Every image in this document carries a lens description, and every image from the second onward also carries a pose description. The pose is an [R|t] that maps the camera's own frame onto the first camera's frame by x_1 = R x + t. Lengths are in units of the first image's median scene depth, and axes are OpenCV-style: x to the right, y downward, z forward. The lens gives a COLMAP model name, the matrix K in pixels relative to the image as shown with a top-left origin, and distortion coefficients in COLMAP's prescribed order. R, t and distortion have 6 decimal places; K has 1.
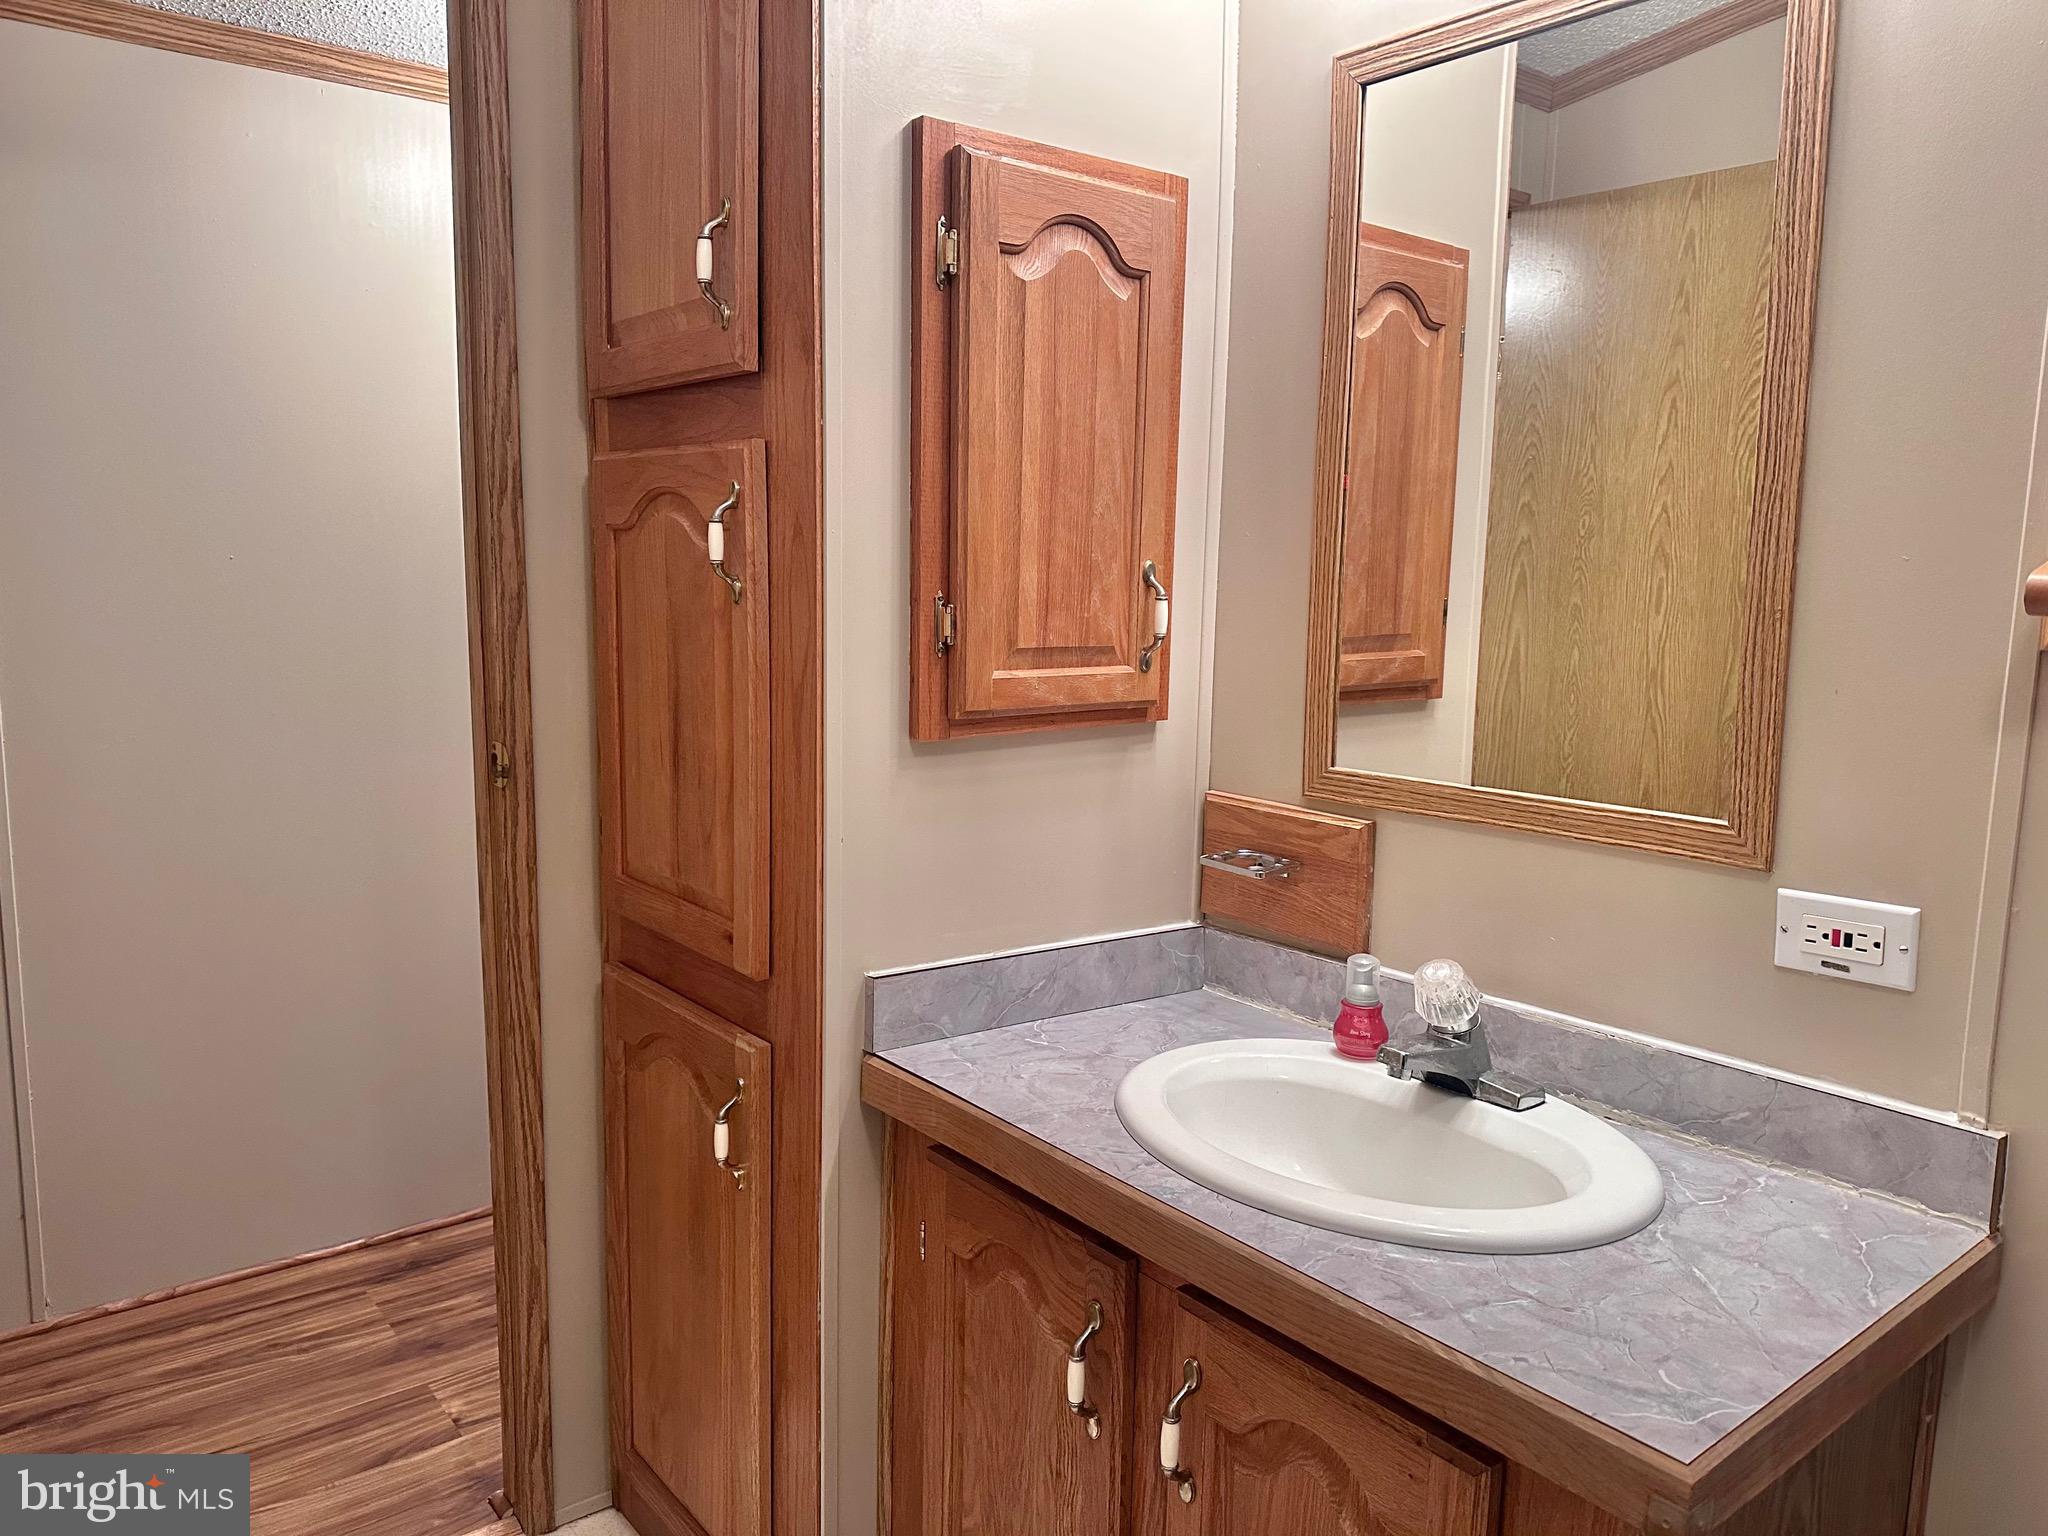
lens RADIAL K [[1417.6, 0, 1022.7], [0, 1417.6, 763.0], [0, 0, 1]] dist [0.153551, -0.298138]
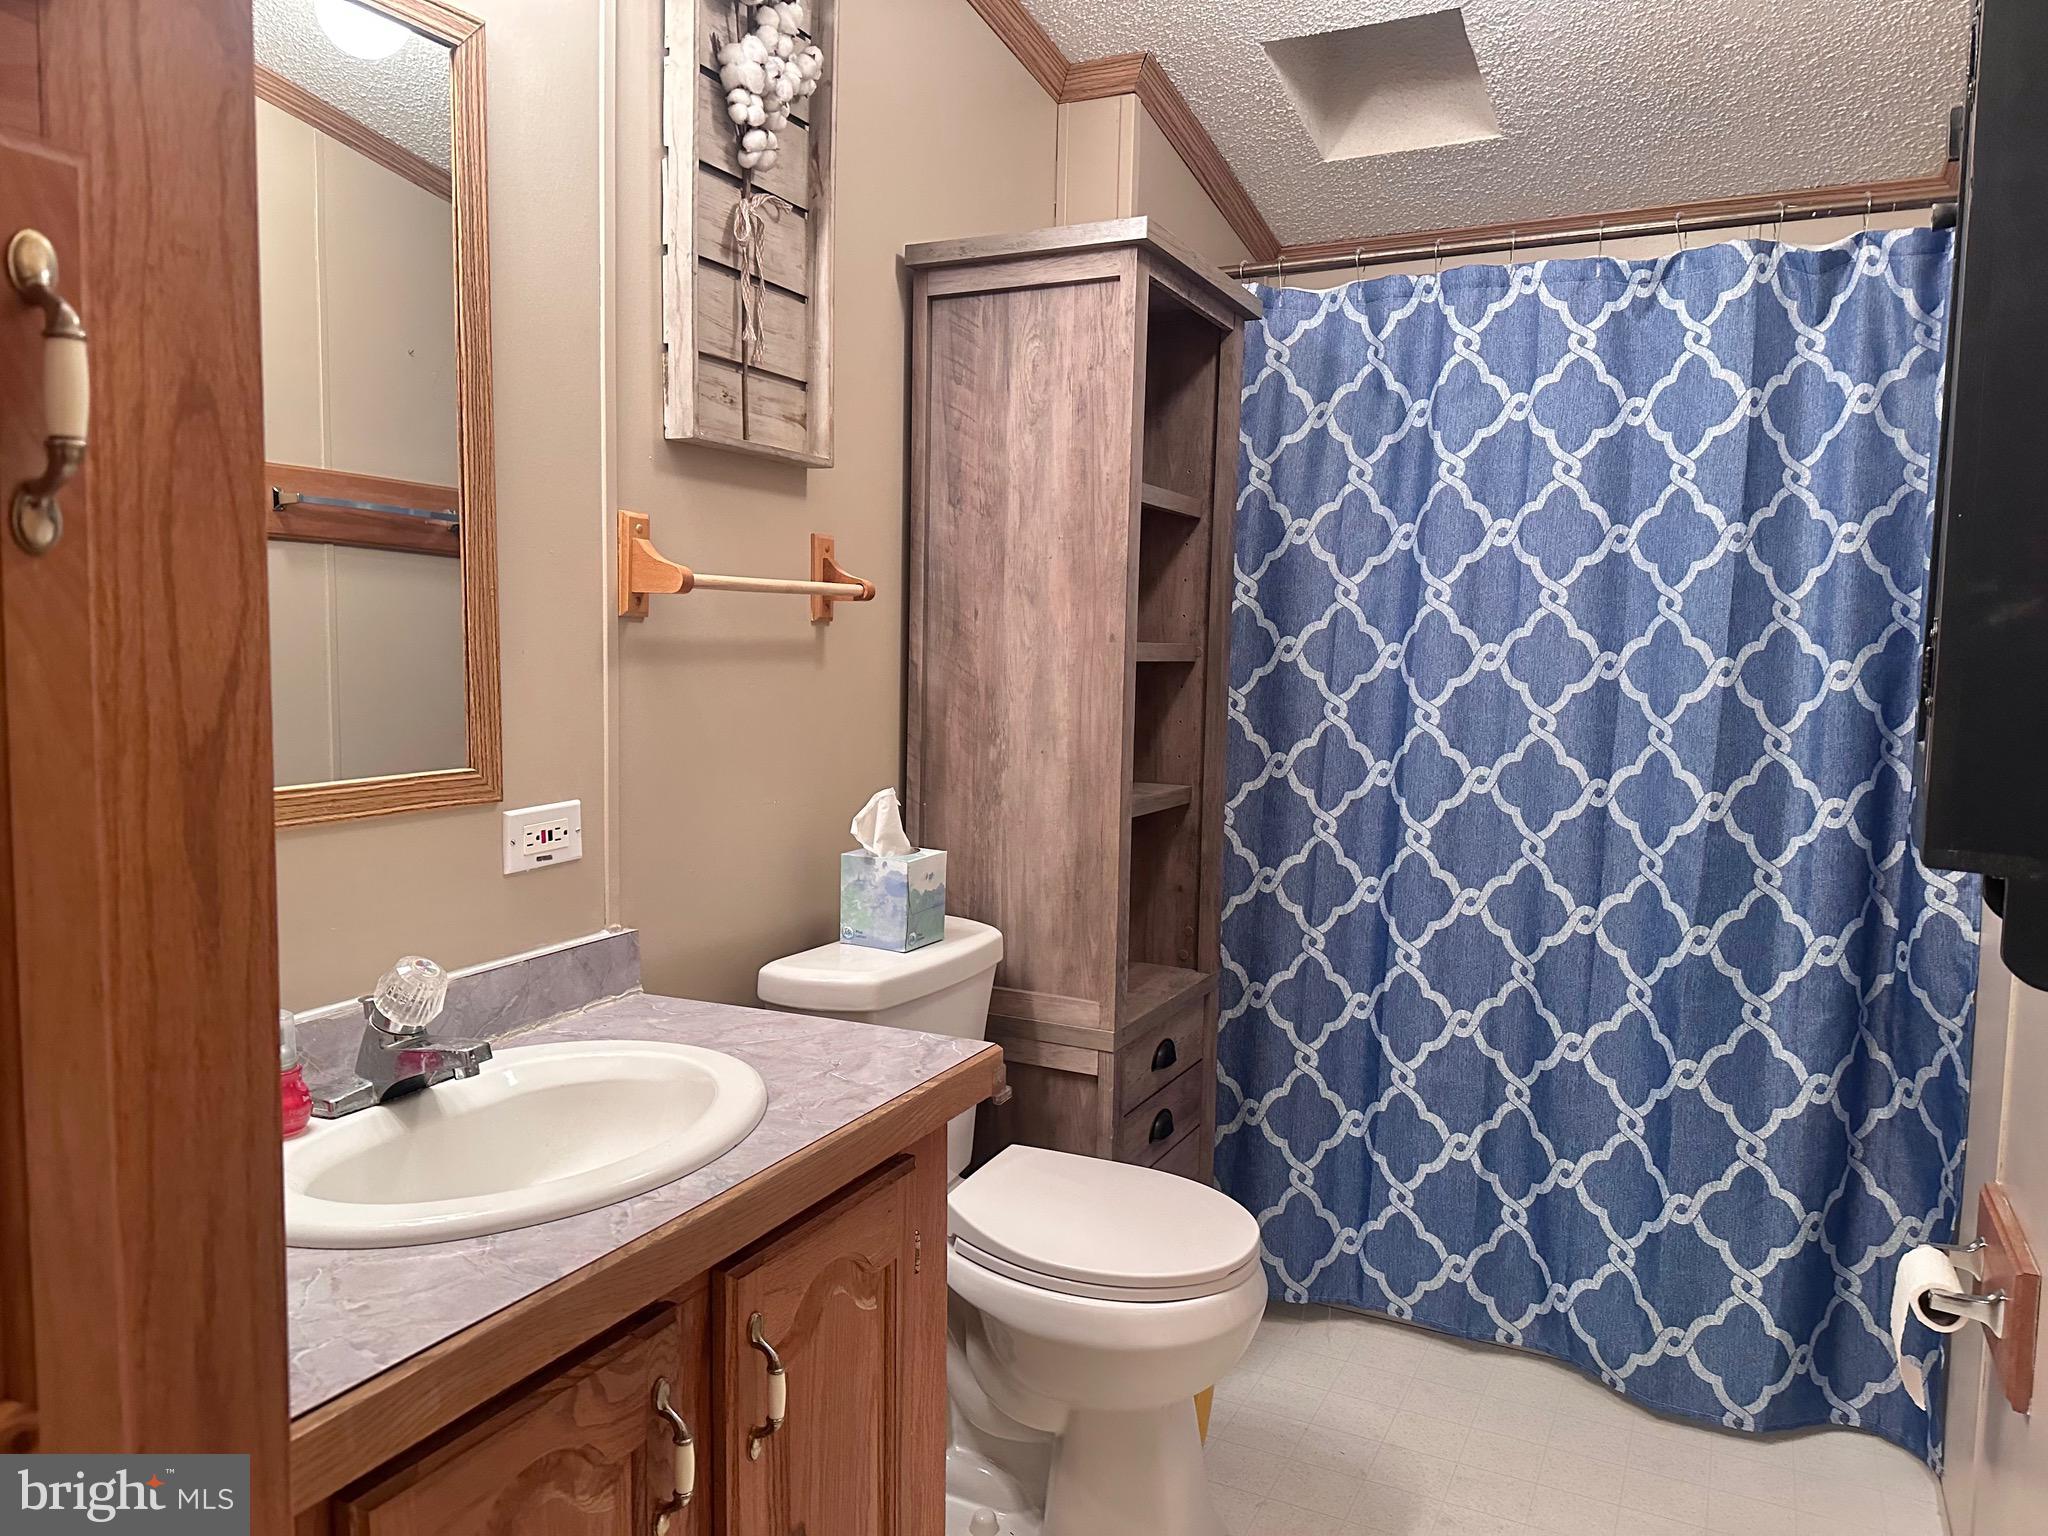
lens RADIAL K [[1417.6, 0, 1022.7], [0, 1417.6, 763.0], [0, 0, 1]] dist [0.153551, -0.298138]
pose [[-0.418946, -0.101390, 0.902333, -0.785217], [0.099145, 0.982697, 0.156452, -0.105844], [-0.902582, 0.155006, -0.401645, 1.089185]]
